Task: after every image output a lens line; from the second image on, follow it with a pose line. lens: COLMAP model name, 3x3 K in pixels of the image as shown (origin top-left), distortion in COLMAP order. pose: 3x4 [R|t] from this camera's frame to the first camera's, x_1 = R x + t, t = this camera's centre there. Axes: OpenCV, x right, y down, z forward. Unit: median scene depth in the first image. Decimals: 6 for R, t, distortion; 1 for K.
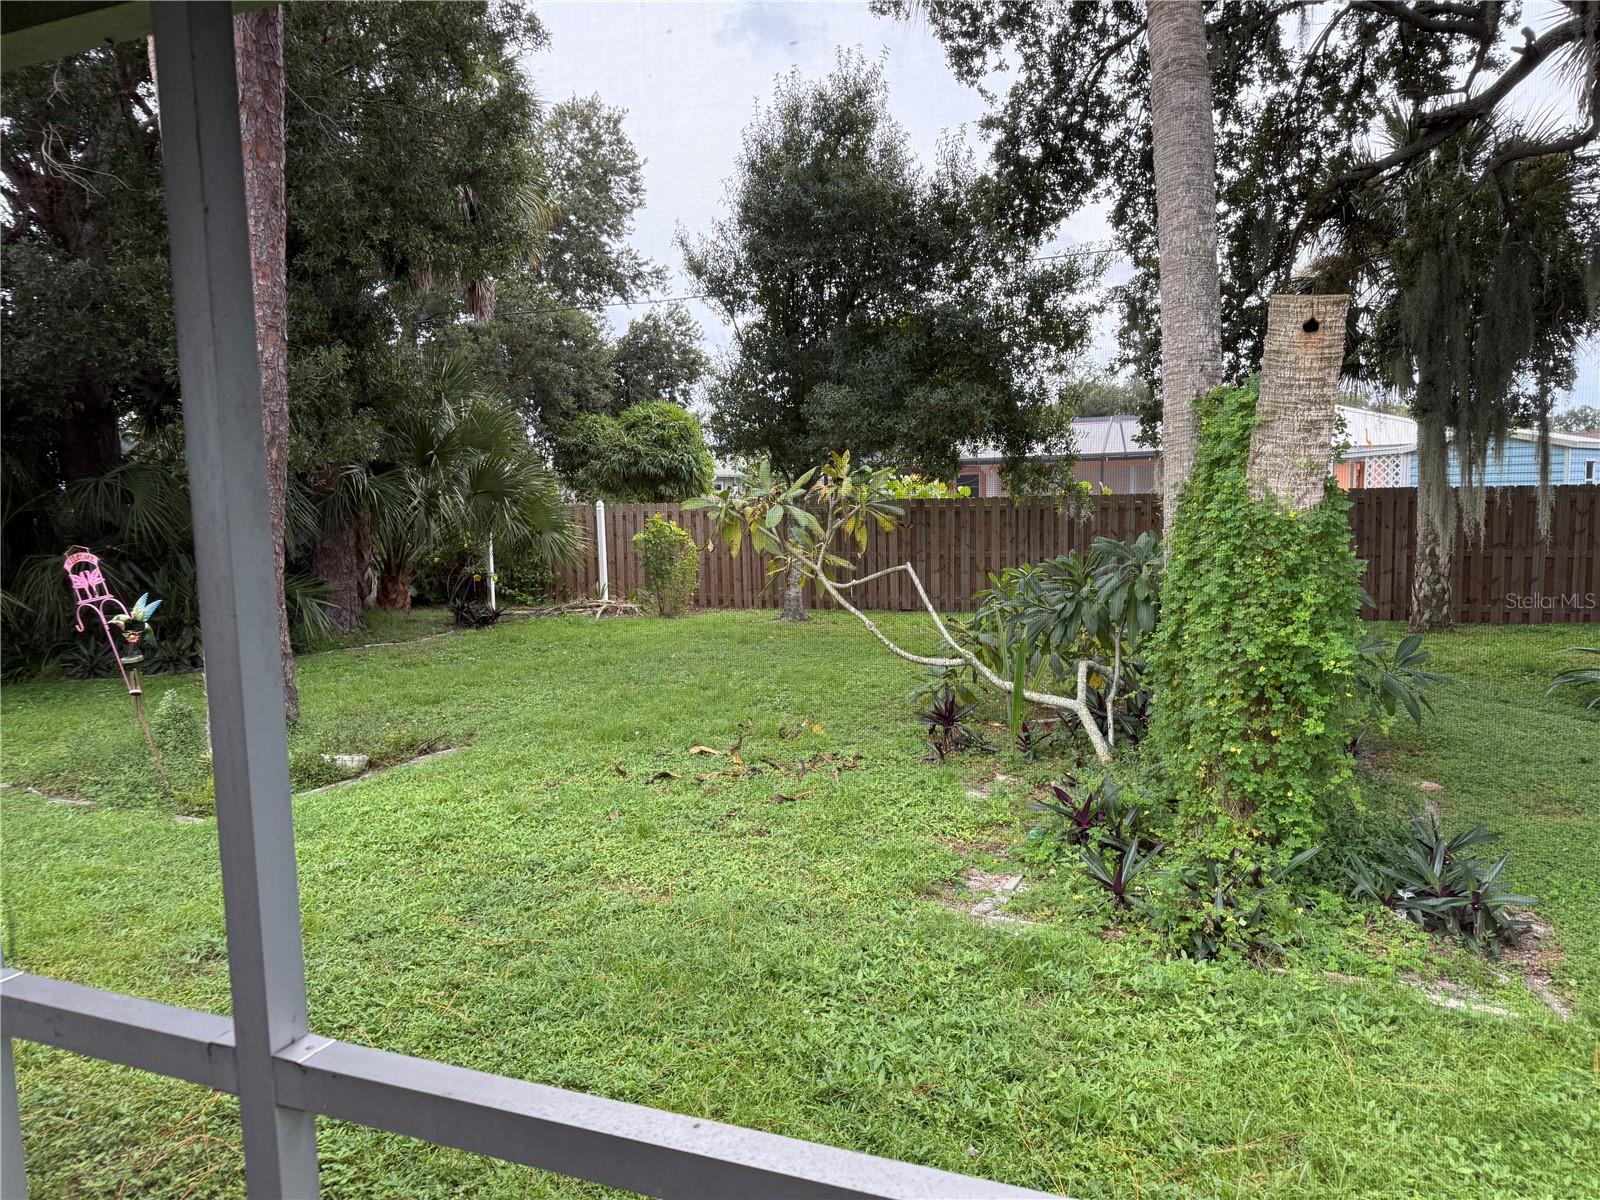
lens RADIAL K [[1122.5, 0, 789.6], [0, 1122.5, 612.9], [0, 0, 1]] dist [0.102465, -0.110955]
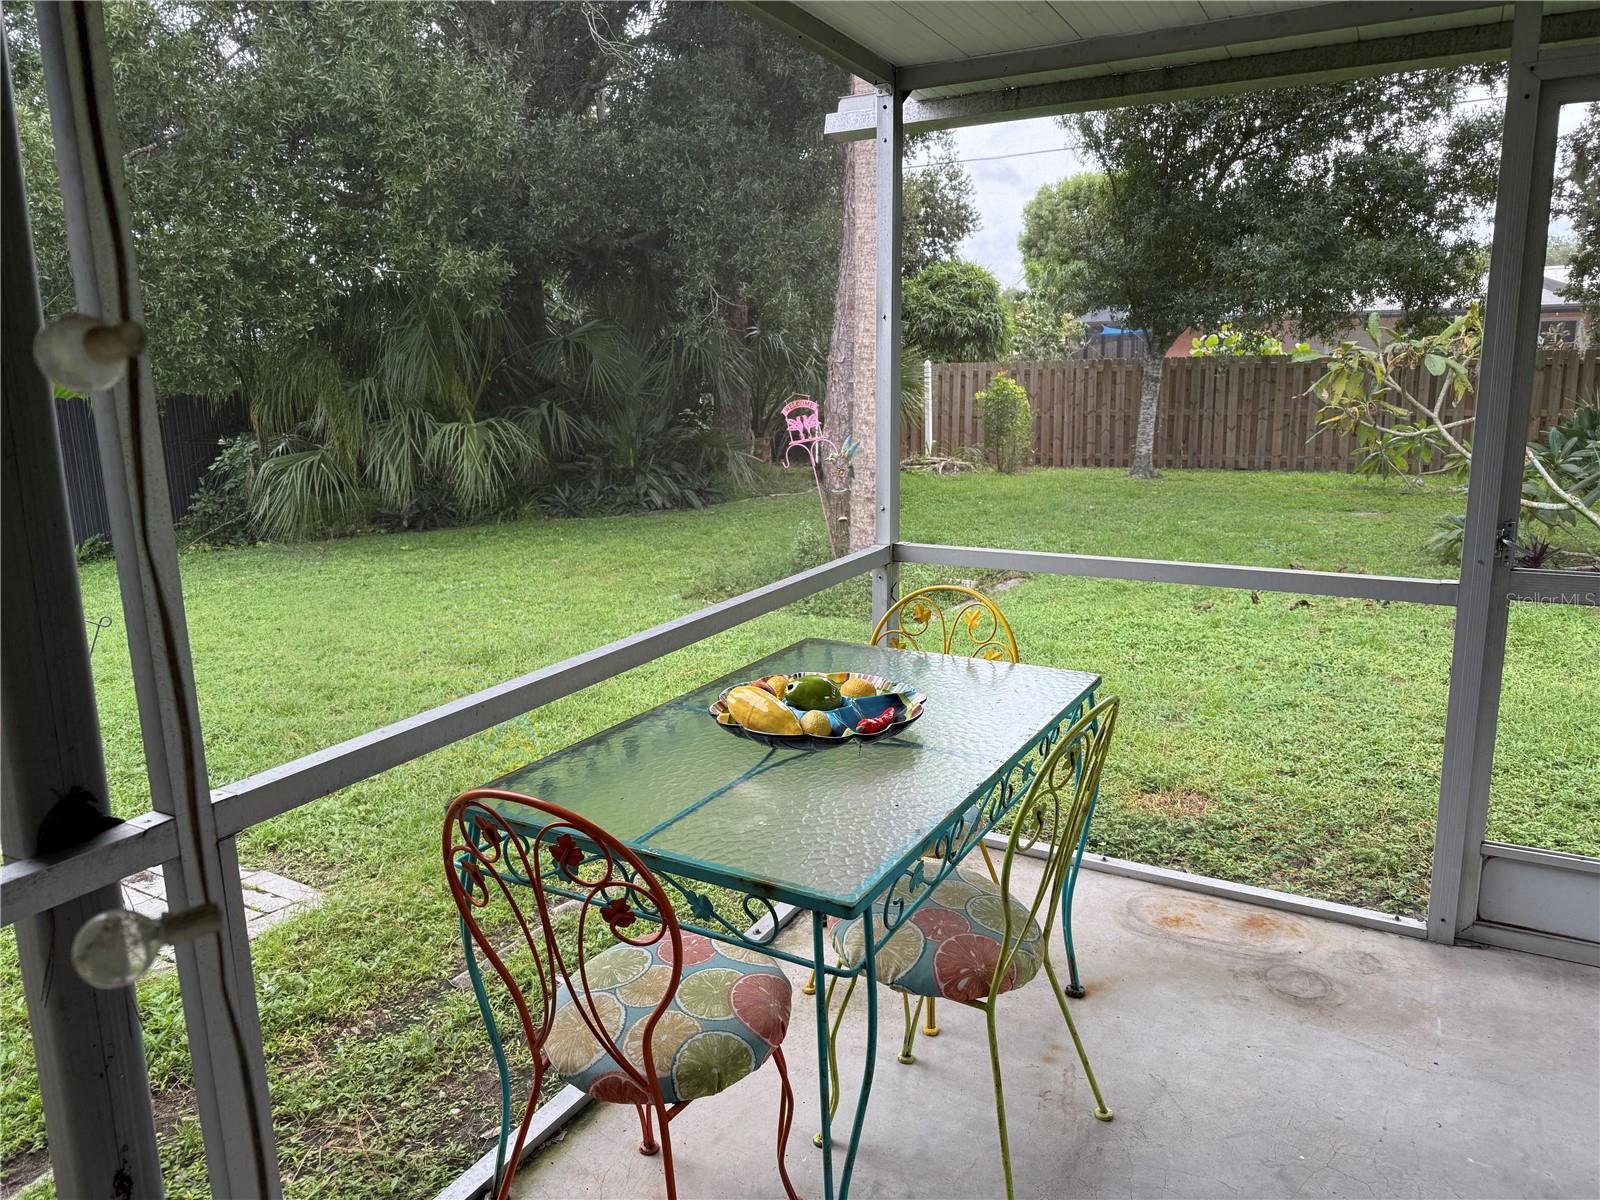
lens RADIAL K [[1127.2, 0, 802.7], [0, 1127.2, 589.6], [0, 0, 1]] dist [0.064111, -0.077933]
pose [[0.993633, 0.023056, -0.110285, -0.198395], [-0.012174, 0.995077, 0.098350, 0.011149], [0.112010, -0.096381, 0.989022, -0.065924]]
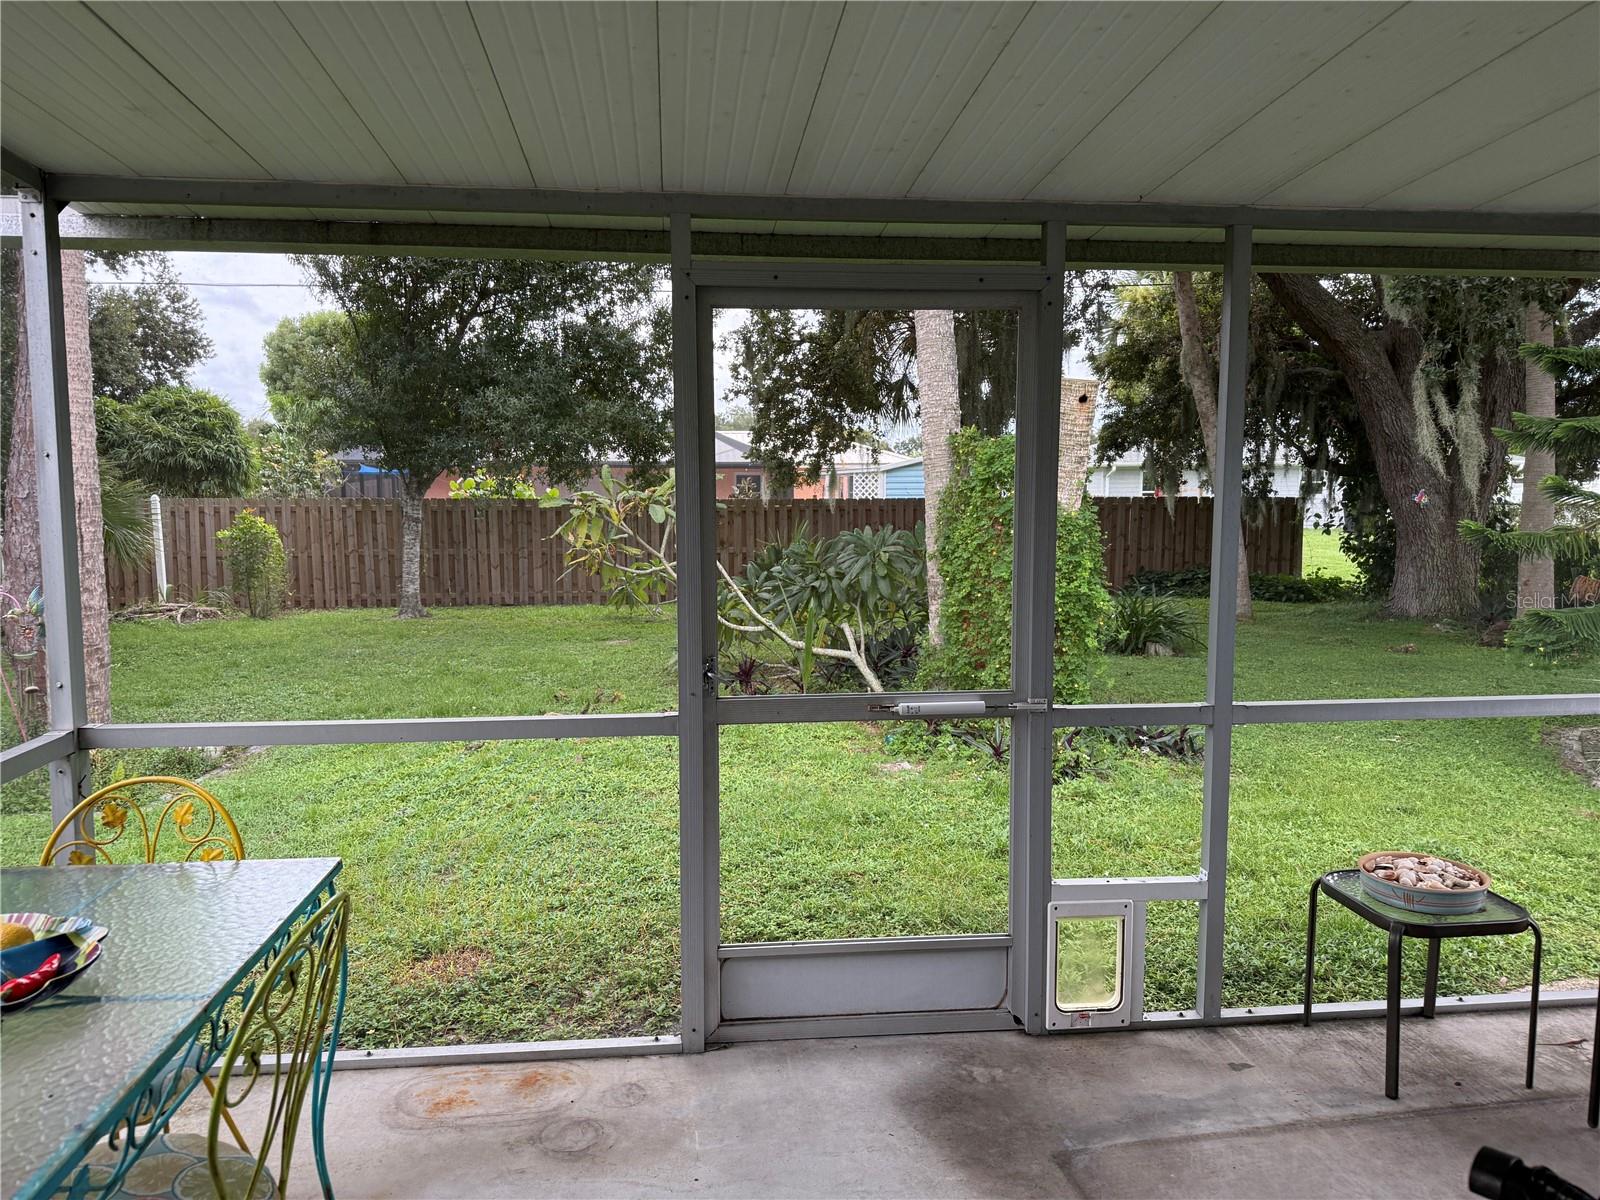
lens RADIAL K [[1116.8, 0, 795.2], [0, 1116.8, 599.5], [0, 0, 1]] dist [0.151178, -0.271404]
pose [[0.876873, -0.027008, 0.479963, -0.192874], [0.033758, 0.999415, -0.005437, 0.008655], [-0.479536, 0.020971, 0.877272, -0.060838]]
